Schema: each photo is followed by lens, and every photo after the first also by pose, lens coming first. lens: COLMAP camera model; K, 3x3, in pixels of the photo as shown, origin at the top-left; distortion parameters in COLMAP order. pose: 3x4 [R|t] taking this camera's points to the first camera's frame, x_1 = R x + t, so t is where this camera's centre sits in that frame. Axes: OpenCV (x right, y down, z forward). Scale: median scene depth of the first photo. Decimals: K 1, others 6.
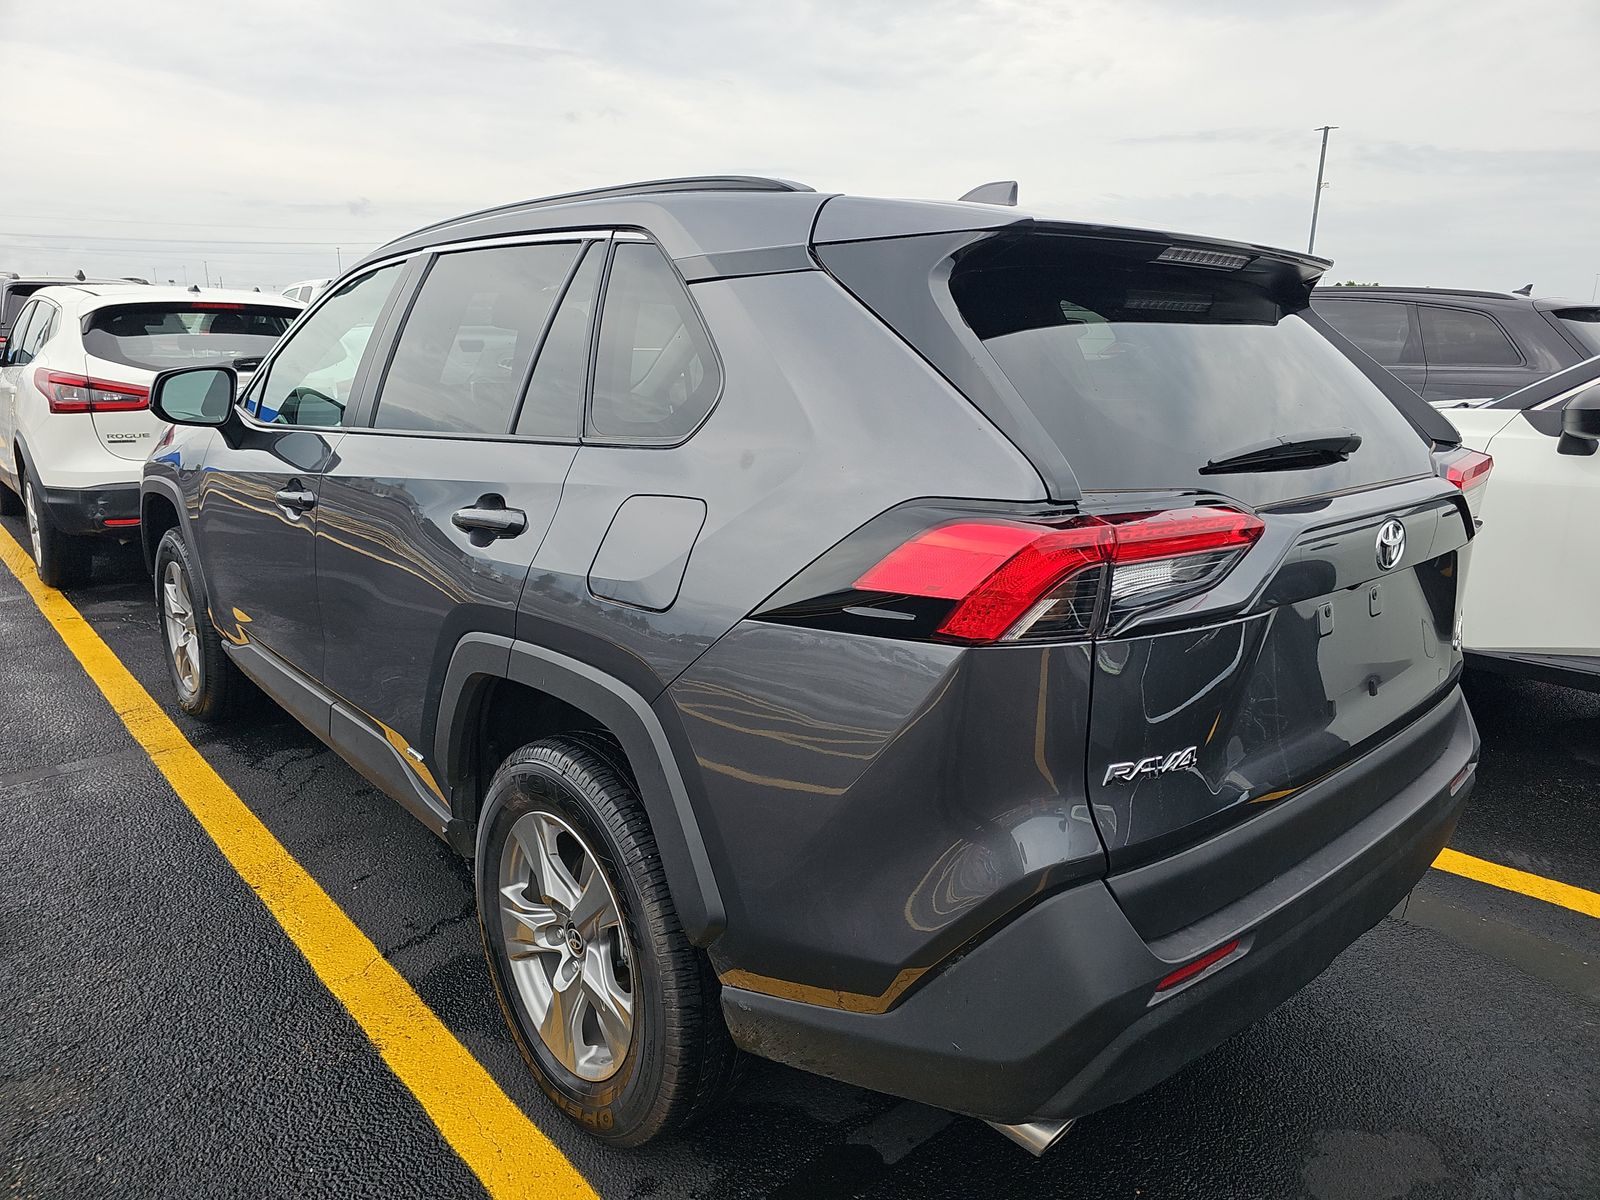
lens RADIAL K [[1077.9, 0, 800.0], [0, 1077.9, 600.0], [0, 0, 1]] dist [0.057795, -0.097008]
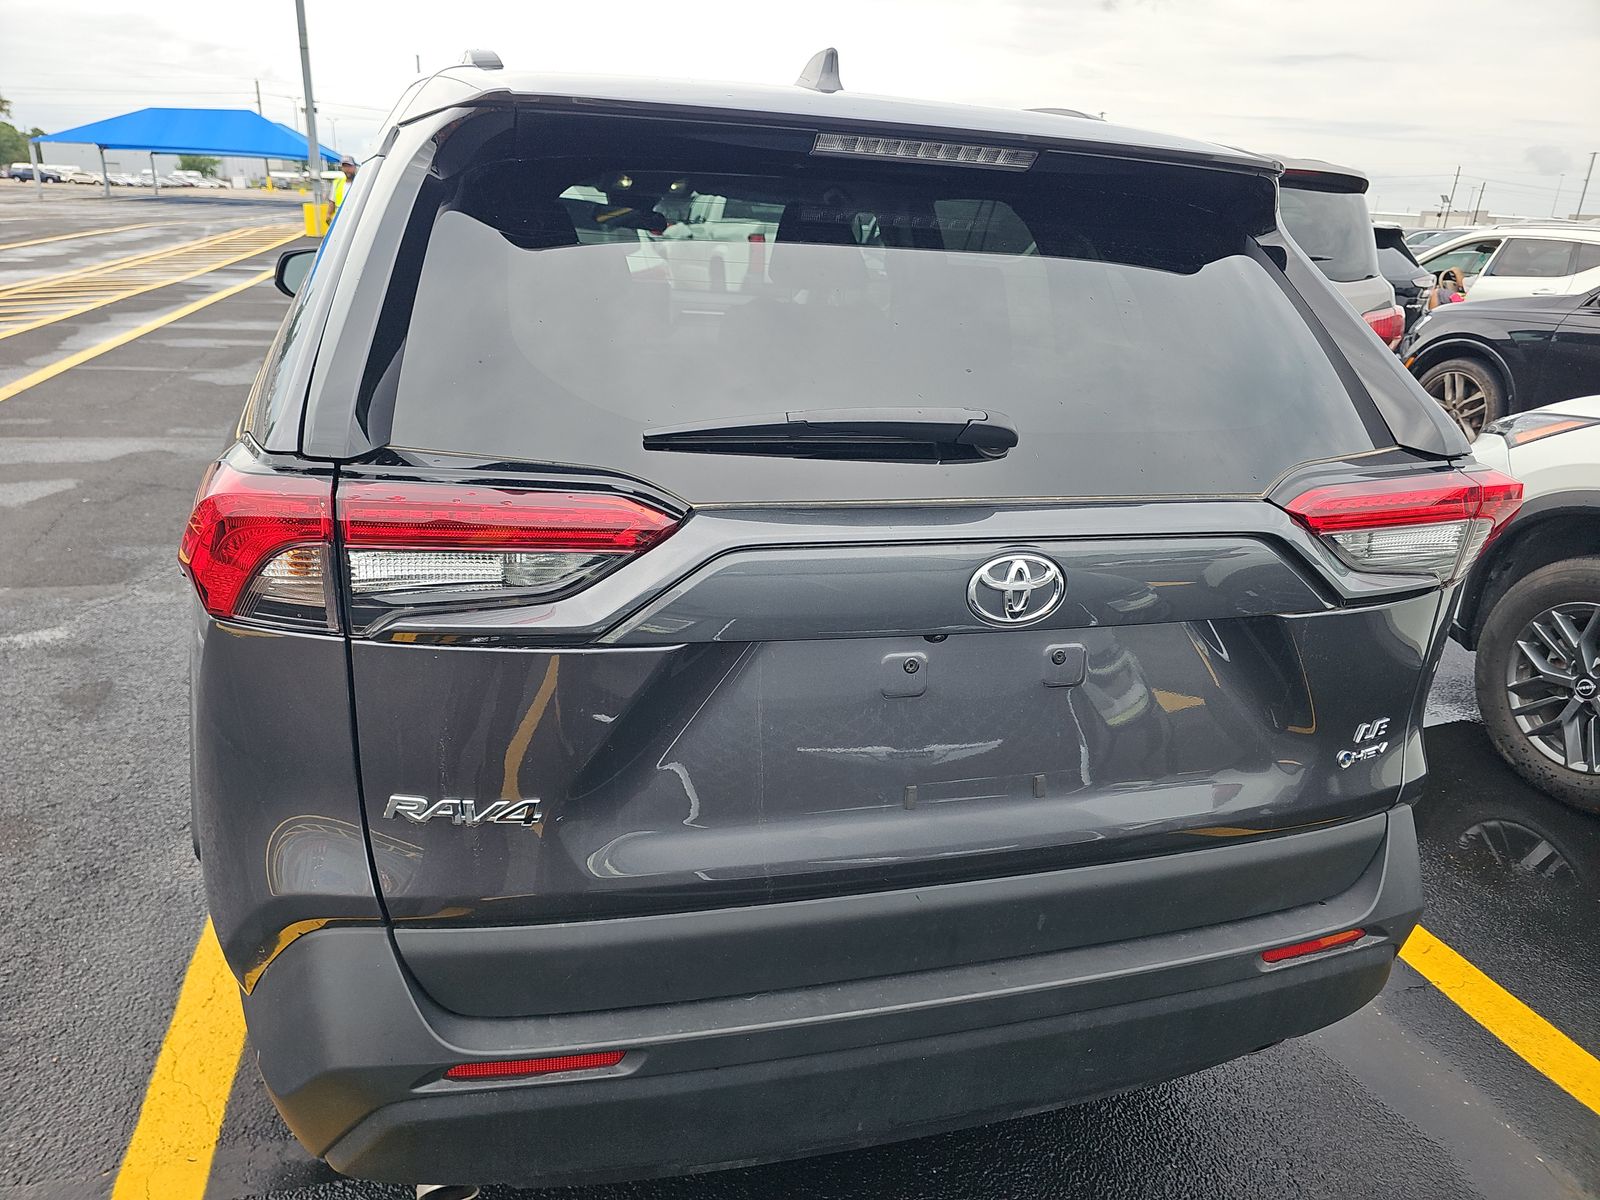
lens RADIAL K [[1077.9, 0, 800.0], [0, 1077.9, 600.0], [0, 0, 1]] dist [0.057795, -0.097008]
pose [[0.901353, 0.181402, -0.393264, 0.826693], [-0.148546, 0.982461, 0.112718, -0.121552], [0.406814, -0.043181, 0.912490, 0.387868]]
